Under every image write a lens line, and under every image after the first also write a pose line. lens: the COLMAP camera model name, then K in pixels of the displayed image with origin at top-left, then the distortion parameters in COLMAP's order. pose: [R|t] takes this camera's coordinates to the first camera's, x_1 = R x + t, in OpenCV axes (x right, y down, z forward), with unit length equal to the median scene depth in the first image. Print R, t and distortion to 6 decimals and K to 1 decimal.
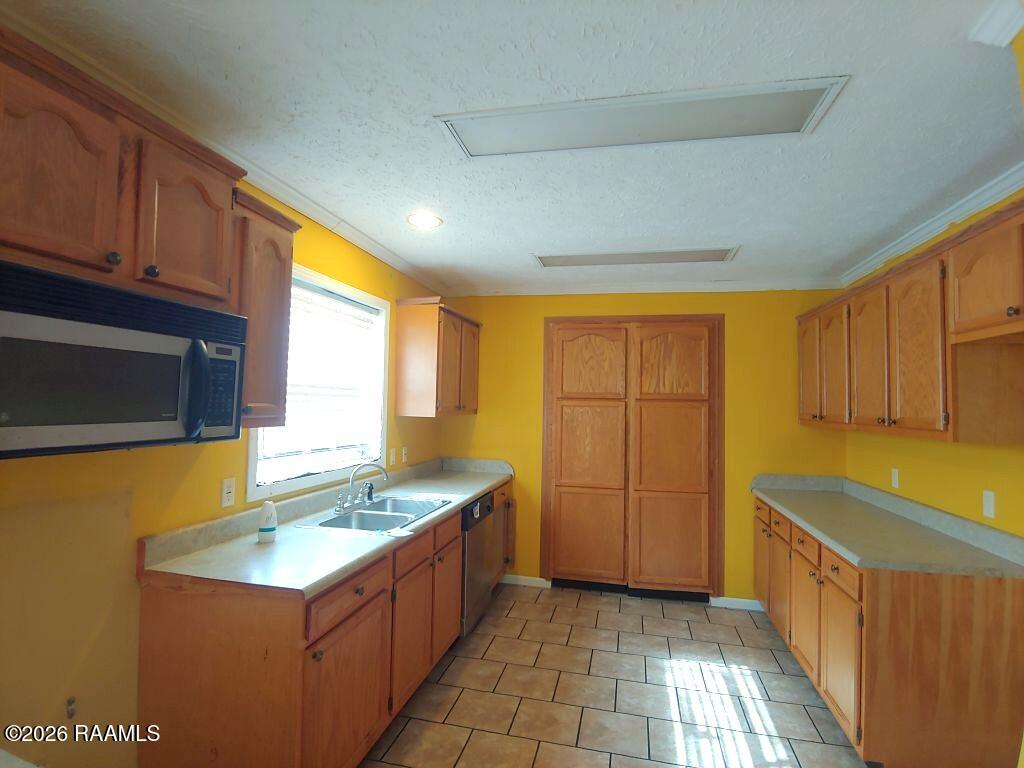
lens RADIAL K [[510.4, 0, 512.0], [0, 510.4, 384.0], [0, 0, 1]] dist [-0.010903, 0.000365]
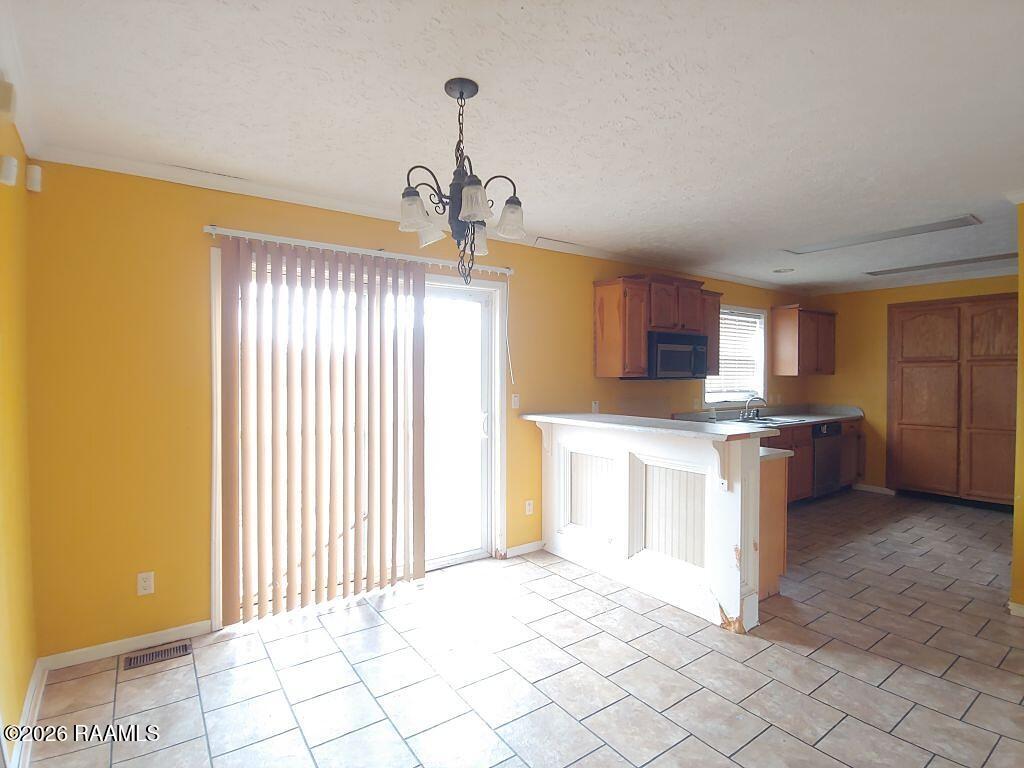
lens RADIAL K [[510.4, 0, 512.0], [0, 510.4, 384.0], [0, 0, 1]] dist [-0.010903, 0.000365]
pose [[0.749194, -0.010319, -0.662270, 0.230810], [0.041301, 0.998661, 0.031161, 0.001147], [0.661062, -0.050698, 0.748617, -0.801458]]
